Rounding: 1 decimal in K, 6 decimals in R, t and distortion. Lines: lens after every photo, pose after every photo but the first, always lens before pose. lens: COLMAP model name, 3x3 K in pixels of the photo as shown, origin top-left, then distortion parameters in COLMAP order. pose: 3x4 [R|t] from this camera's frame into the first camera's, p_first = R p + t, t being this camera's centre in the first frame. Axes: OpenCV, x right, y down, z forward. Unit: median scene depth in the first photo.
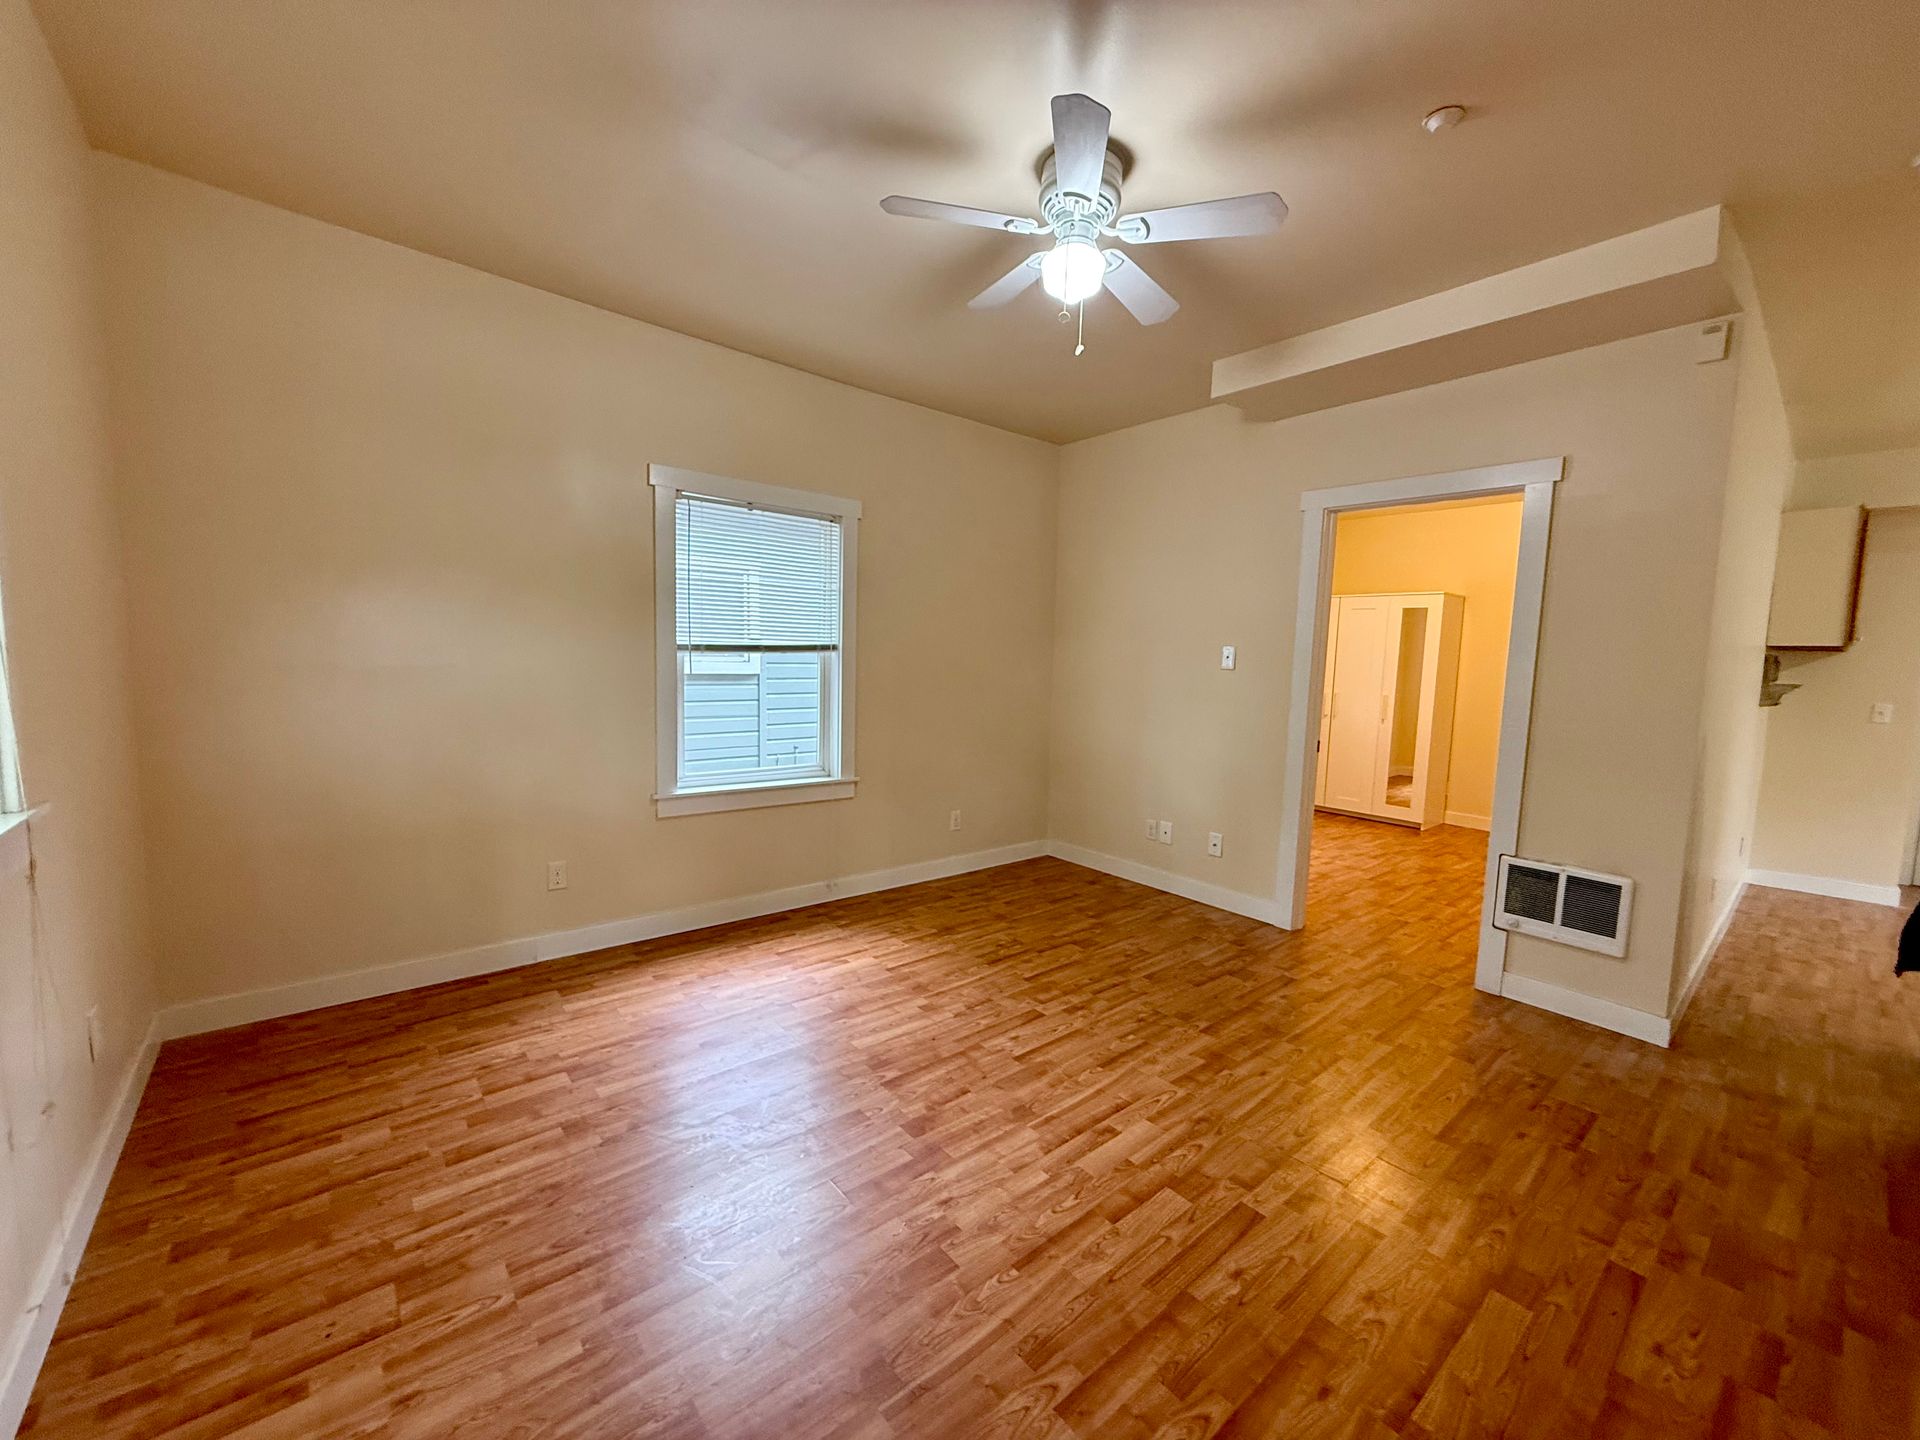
lens RADIAL K [[761.4, 0, 955.0], [0, 761.4, 724.9], [0, 0, 1]] dist [0.000621, -0.000297]
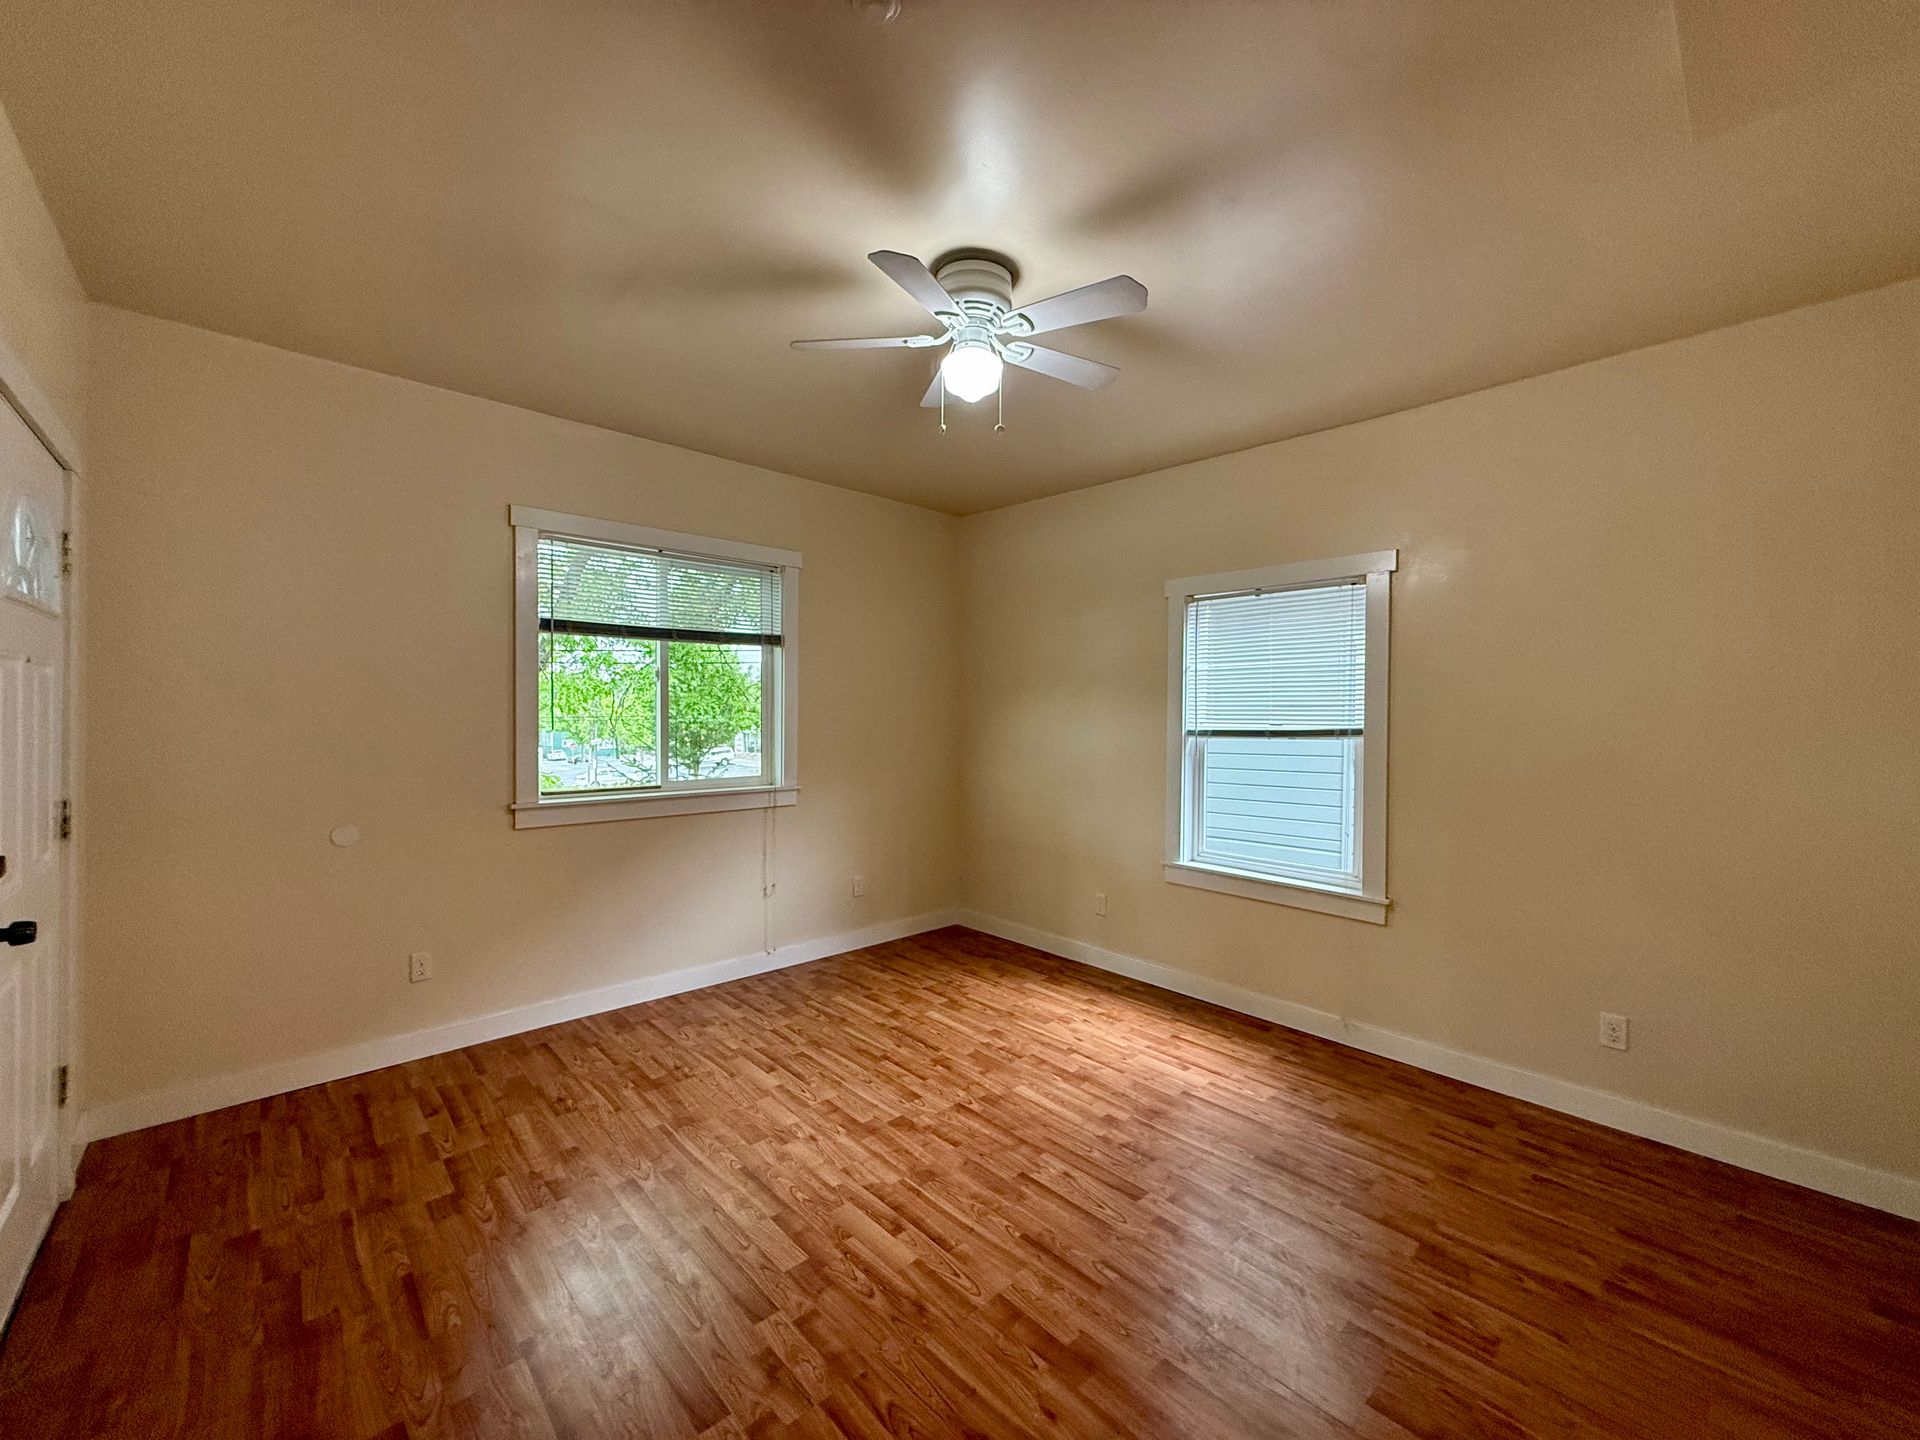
lens RADIAL K [[761.4, 0, 955.0], [0, 761.4, 724.9], [0, 0, 1]] dist [0.000621, -0.000297]
pose [[0.050379, -0.017801, -0.998572, 0.927945], [-0.104840, 0.994223, -0.023013, -0.064971], [0.993212, 0.105850, 0.048221, 0.757565]]
